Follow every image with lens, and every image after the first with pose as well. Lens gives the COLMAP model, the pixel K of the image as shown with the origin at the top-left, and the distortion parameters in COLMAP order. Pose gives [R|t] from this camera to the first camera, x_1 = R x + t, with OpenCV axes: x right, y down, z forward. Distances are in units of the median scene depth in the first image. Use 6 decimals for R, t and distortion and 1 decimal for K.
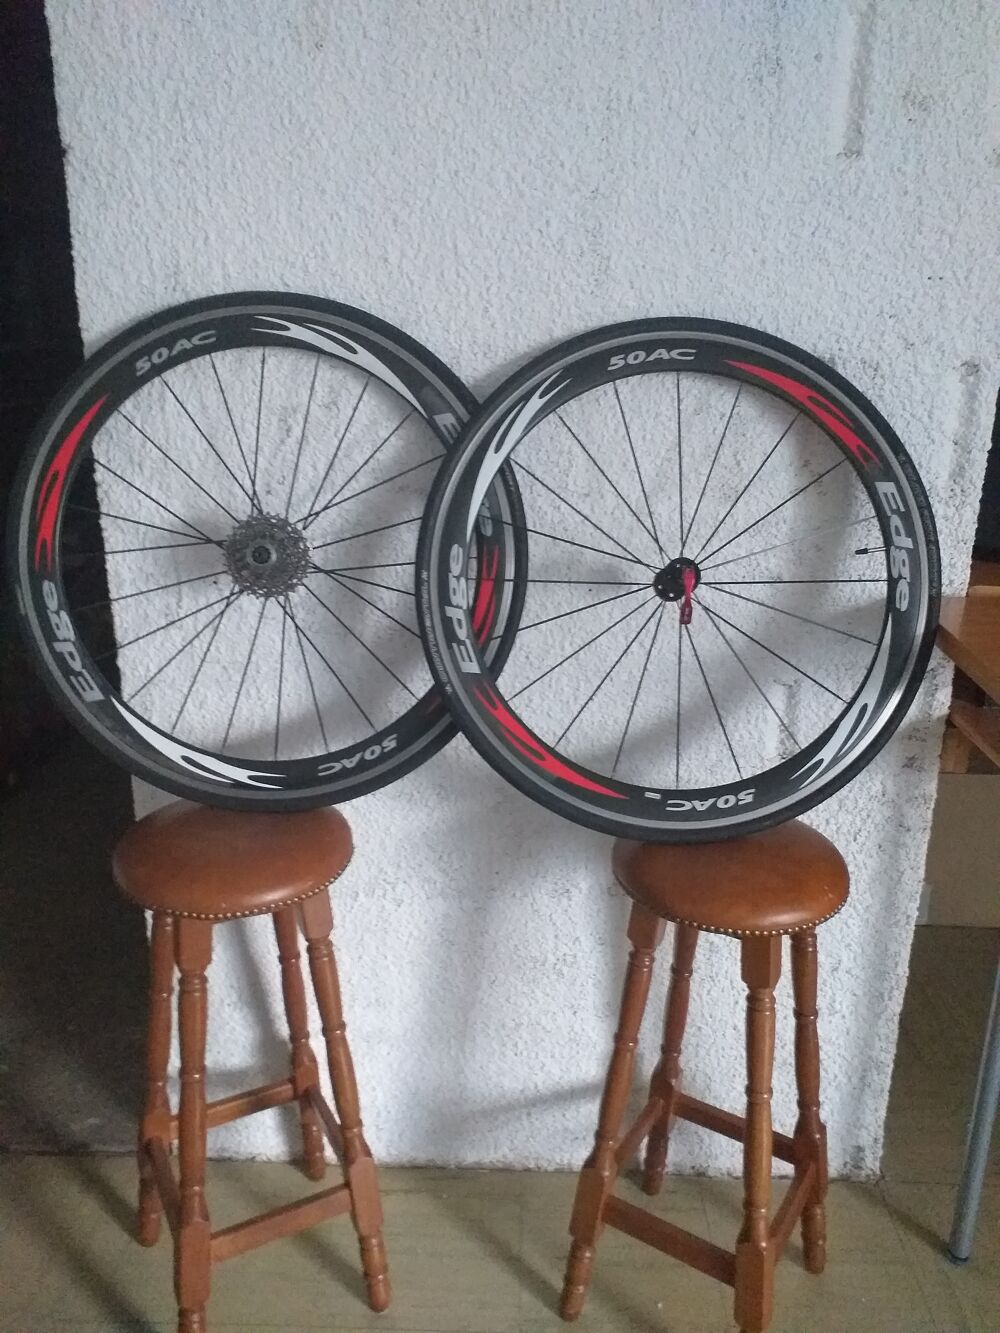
lens RADIAL K [[1050.5, 0, 504.4], [0, 1050.5, 666.5], [0, 0, 1]] dist [0.005602, -0.004492]
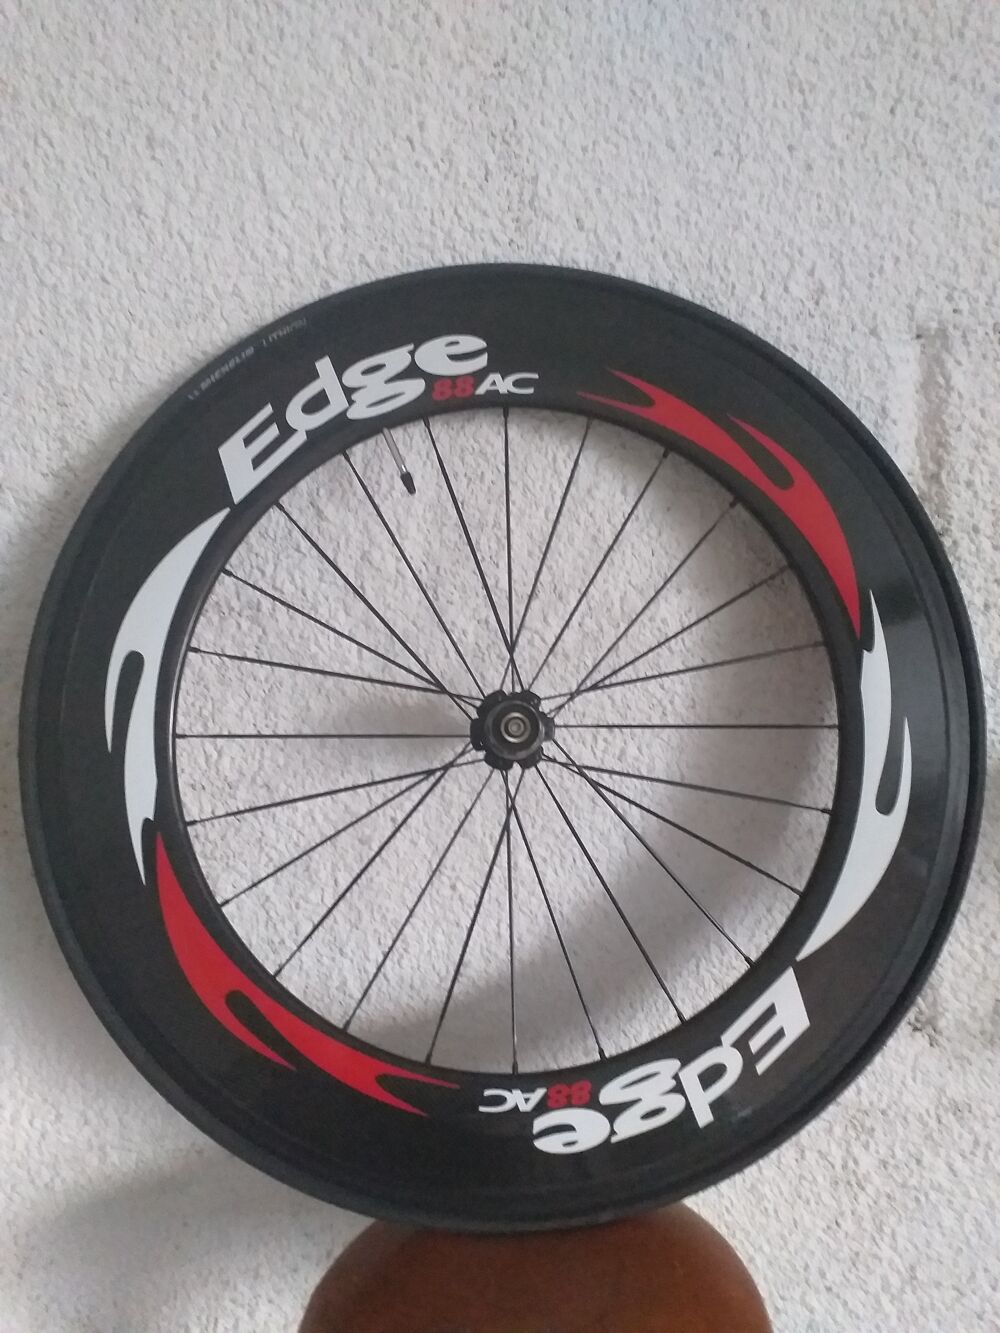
lens RADIAL K [[1050.5, 0, 498.9], [0, 1050.5, 667.5], [0, 0, 1]] dist [0.005602, -0.004492]
pose [[0.996997, -0.074342, 0.021700, 0.048310], [0.076454, 0.989489, -0.122748, -0.062229], [-0.012346, 0.124039, 0.992201, 0.474446]]
